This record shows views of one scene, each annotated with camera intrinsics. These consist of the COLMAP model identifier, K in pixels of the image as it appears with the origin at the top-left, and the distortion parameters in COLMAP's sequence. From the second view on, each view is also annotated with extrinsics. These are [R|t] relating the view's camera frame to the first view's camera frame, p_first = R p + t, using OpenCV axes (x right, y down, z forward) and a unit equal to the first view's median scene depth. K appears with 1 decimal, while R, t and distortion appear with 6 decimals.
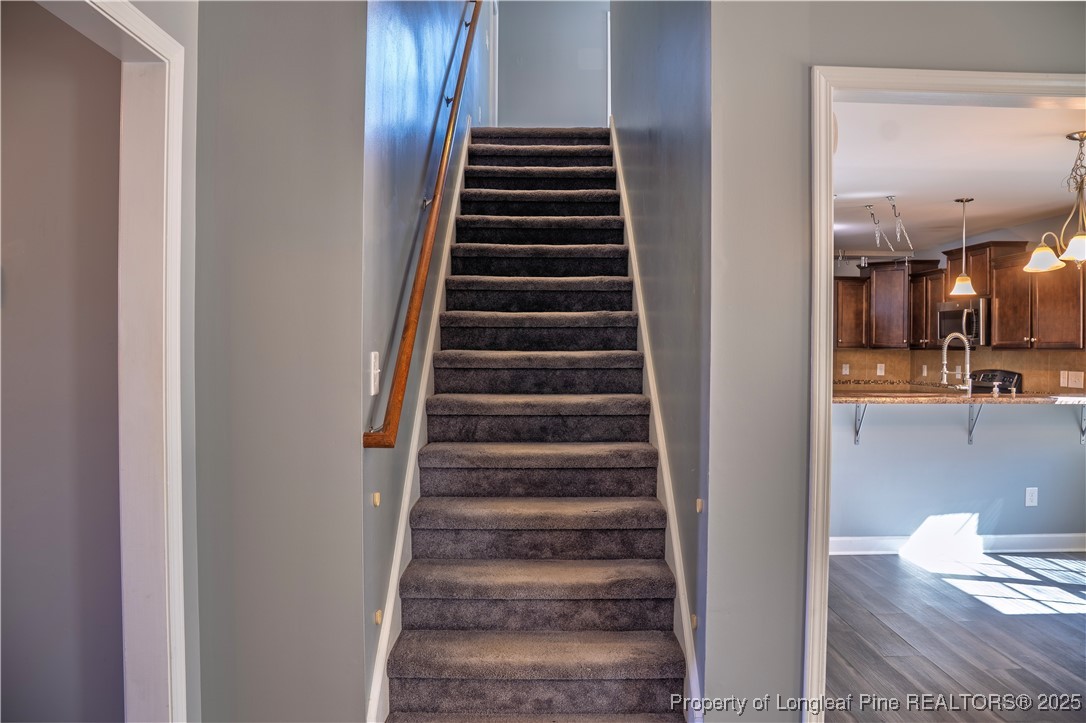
lens RADIAL K [[830.5, 0, 527.0], [0, 830.5, 362.5], [0, 0, 1]] dist [-0.122886, 0.079657]
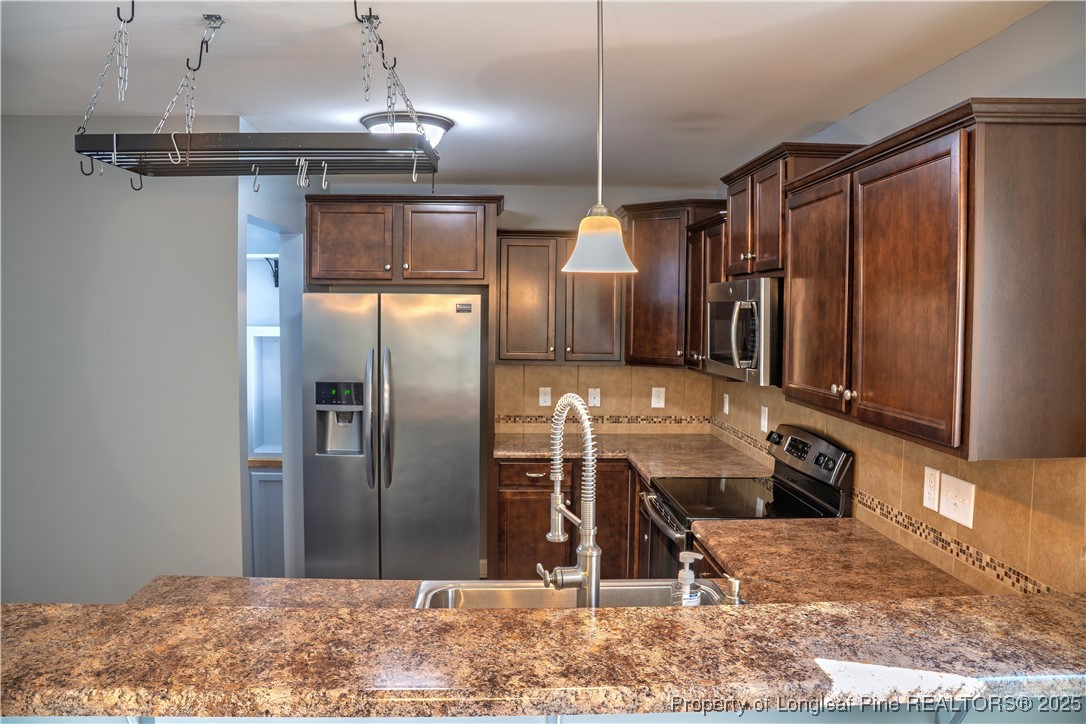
lens RADIAL K [[817.3, 0, 538.7], [0, 817.3, 360.1], [0, 0, 1]] dist [-0.125602, 0.084894]
pose [[0.998780, 0.001721, 0.049359, 0.561176], [-0.003767, 0.999136, 0.041393, -0.070517], [-0.049245, -0.041528, 0.997923, 0.758821]]
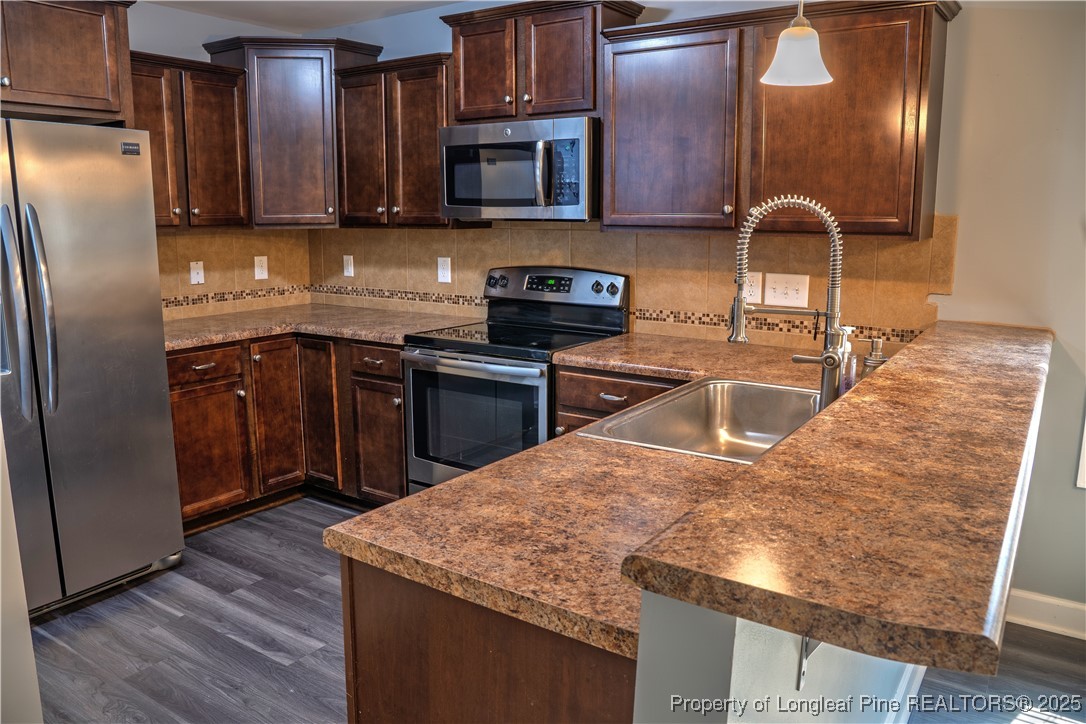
lens RADIAL K [[817.3, 0, 548.2], [0, 817.3, 360.1], [0, 0, 1]] dist [-0.125602, 0.084894]
pose [[0.557258, -0.155380, 0.815672, 0.208029], [0.018240, 0.984389, 0.175058, -0.032559], [-0.830139, -0.082674, 0.551393, 0.997466]]
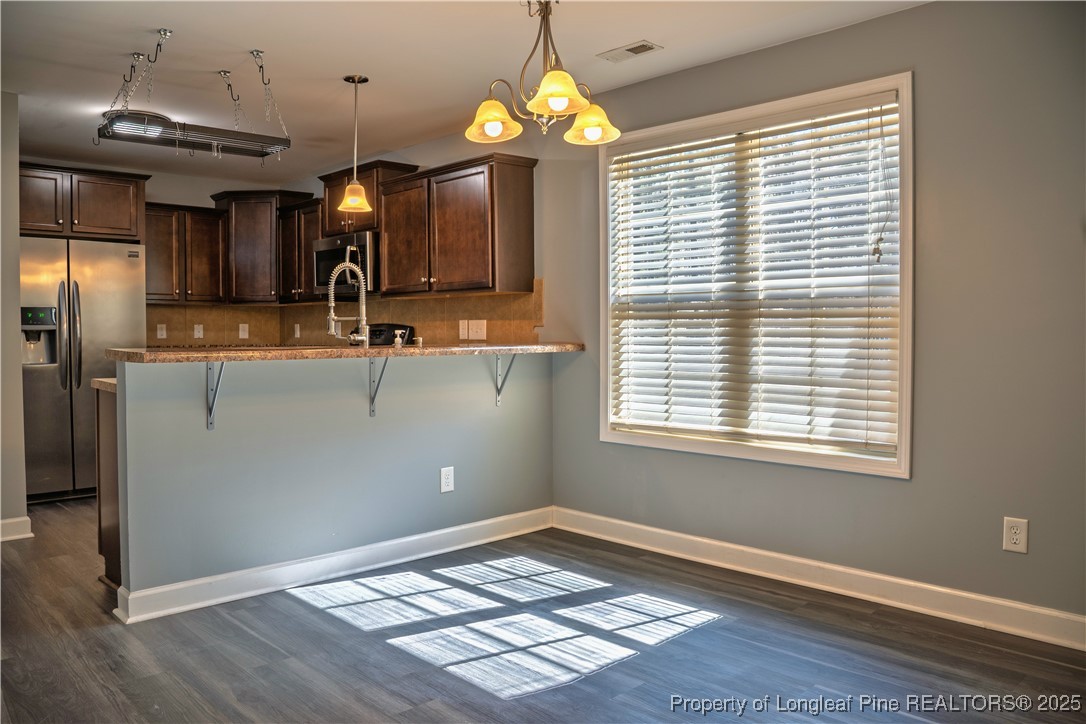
lens RADIAL K [[817.3, 0, 544.0], [0, 817.3, 369.0], [0, 0, 1]] dist [-0.125602, 0.084894]
pose [[0.719497, -0.039193, 0.693389, 0.173507], [0.018685, 0.999137, 0.037086, 0.038517], [-0.694244, -0.013727, 0.719608, 0.401752]]
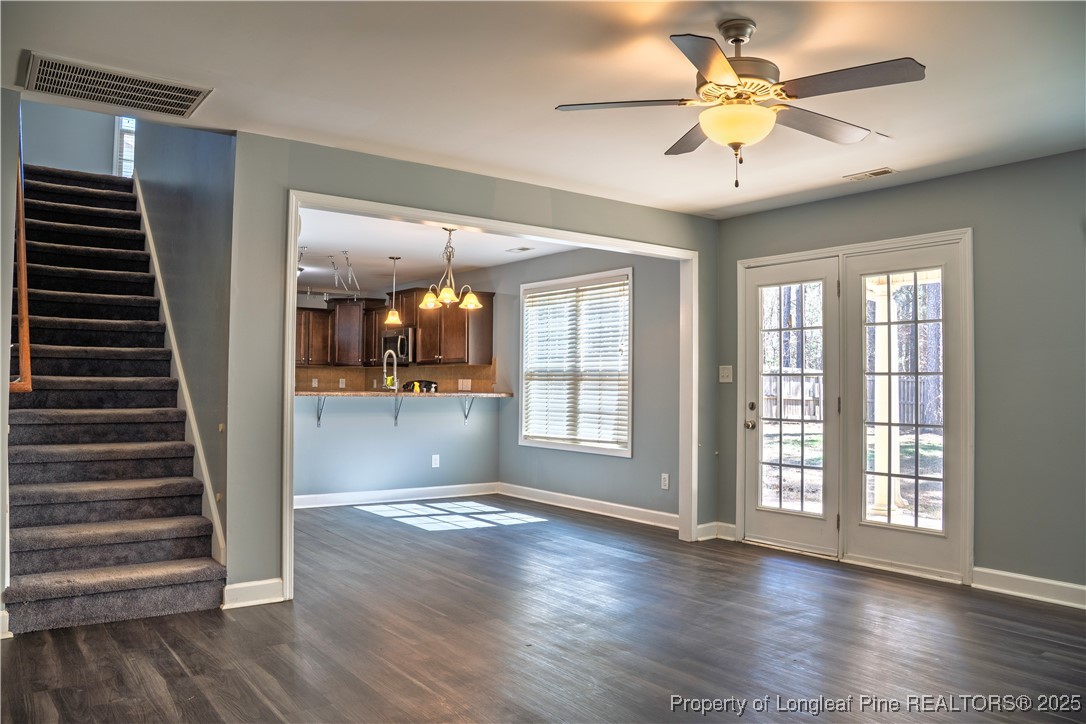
lens RADIAL K [[817.3, 0, 537.1], [0, 817.3, 366.0], [0, 0, 1]] dist [-0.125602, 0.084894]
pose [[0.807691, 0.018711, 0.589309, -0.117457], [0.002818, 0.999362, -0.035593, 0.048871], [-0.589599, 0.030409, 0.807123, -0.356517]]
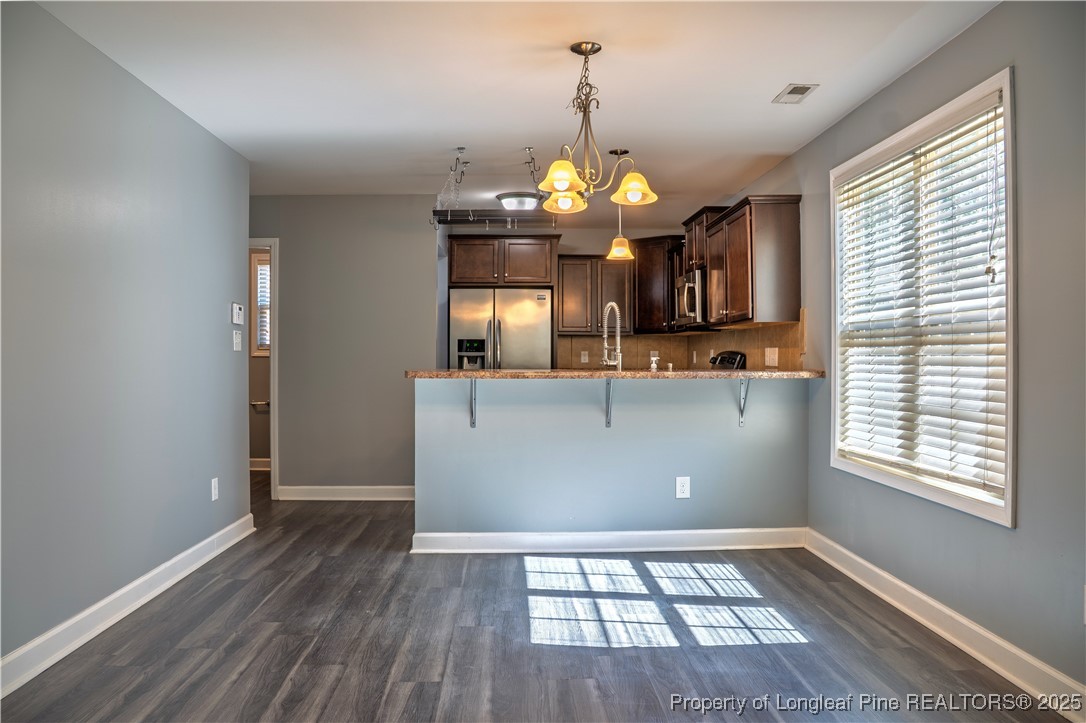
lens RADIAL K [[830.5, 0, 542.0], [0, 830.5, 356.9], [0, 0, 1]] dist [-0.122886, 0.079657]
pose [[0.999206, -0.005059, 0.039516, 0.469246], [0.005792, 0.999813, -0.018461, 0.044206], [-0.039415, 0.018675, 0.999048, 0.111892]]
